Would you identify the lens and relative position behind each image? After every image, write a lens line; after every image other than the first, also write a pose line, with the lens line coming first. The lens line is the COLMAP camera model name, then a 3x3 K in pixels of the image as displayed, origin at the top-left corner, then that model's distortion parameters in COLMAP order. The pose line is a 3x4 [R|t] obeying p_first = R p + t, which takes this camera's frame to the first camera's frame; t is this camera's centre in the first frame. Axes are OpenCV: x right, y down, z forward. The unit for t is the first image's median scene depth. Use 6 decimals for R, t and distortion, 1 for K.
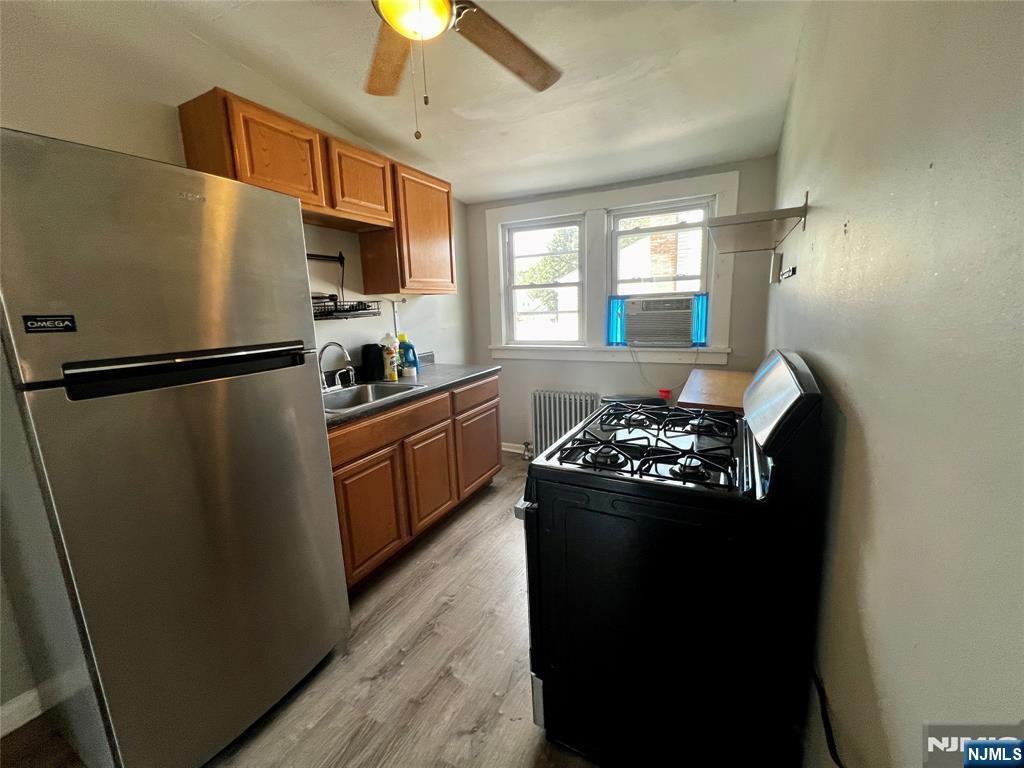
lens RADIAL K [[411.9, 0, 513.7], [0, 411.9, 379.8], [0, 0, 1]] dist [-0.001360, 0.001410]
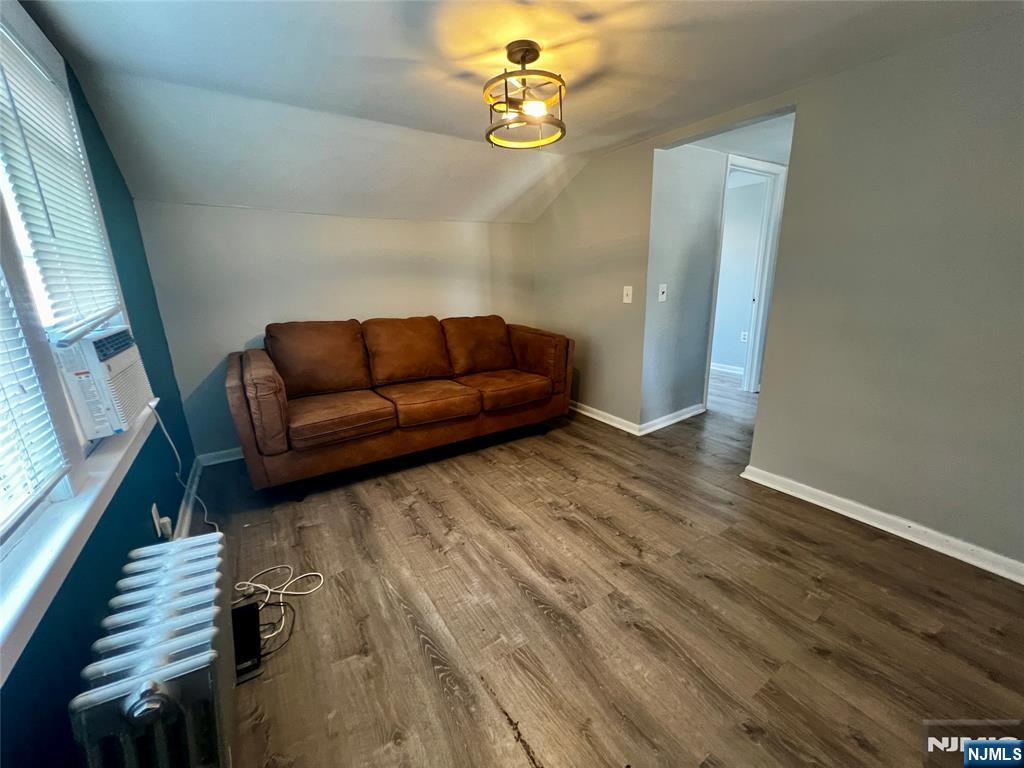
lens RADIAL K [[411.9, 0, 510.8], [0, 411.9, 383.4], [0, 0, 1]] dist [-0.001360, 0.001410]
pose [[-0.497322, 0.275918, -0.822520, 0.140147], [-0.110817, 0.920109, 0.375658, -0.118635], [0.860460, 0.277972, -0.427014, 0.776372]]
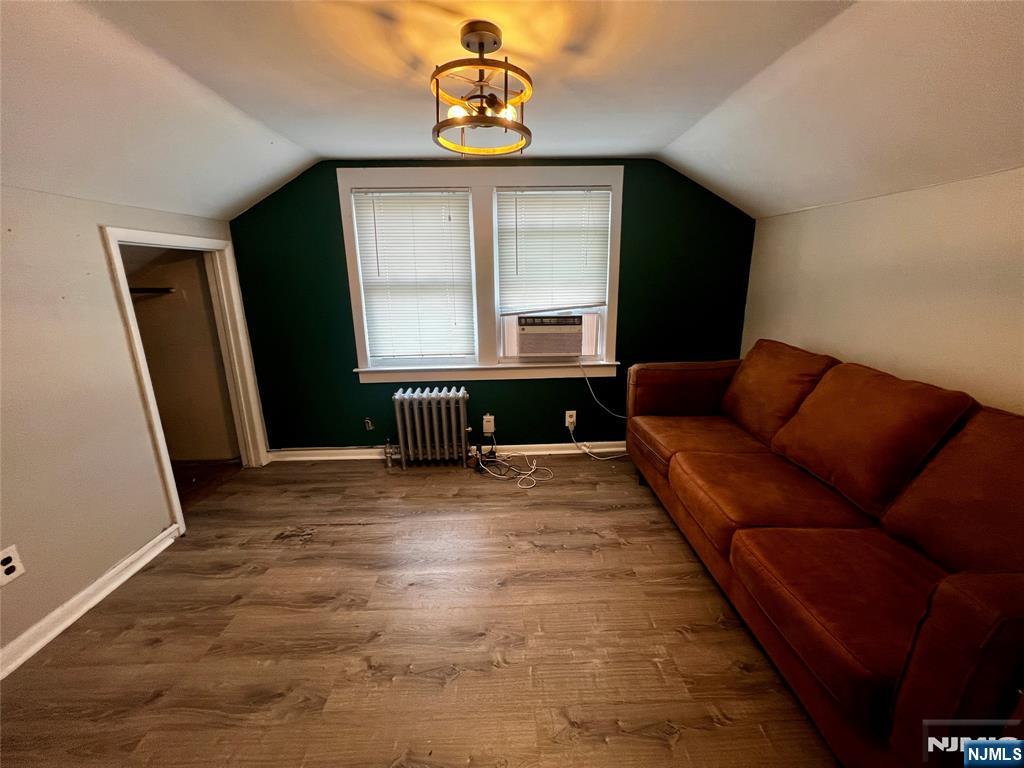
lens RADIAL K [[411.9, 0, 513.3], [0, 411.9, 384.4], [0, 0, 1]] dist [-0.001360, 0.001410]
pose [[-0.479385, -0.165925, 0.861777, -0.869041], [0.194935, 0.937302, 0.288904, -0.092712], [-0.855681, 0.306486, -0.416984, 0.704420]]
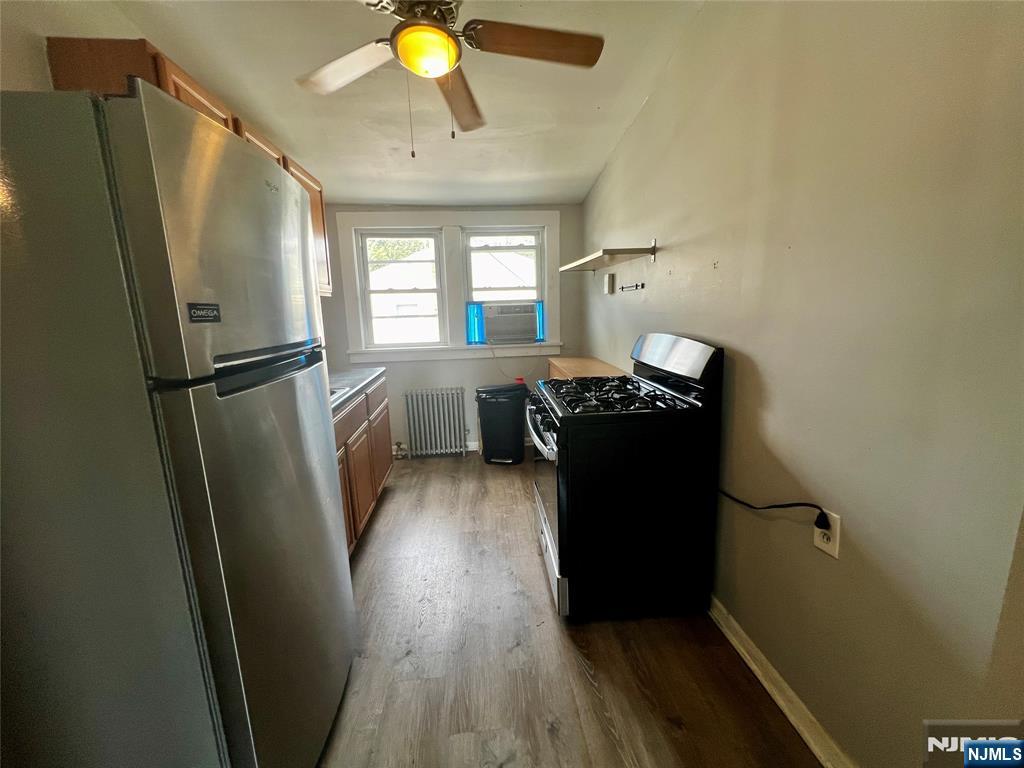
lens RADIAL K [[411.9, 0, 508.7], [0, 411.9, 380.1], [0, 0, 1]] dist [-0.001360, 0.001410]
pose [[0.844891, -0.082814, 0.528489, -0.317083], [0.093808, 0.995572, 0.006036, 0.020827], [-0.526649, 0.044477, 0.848918, -0.034936]]
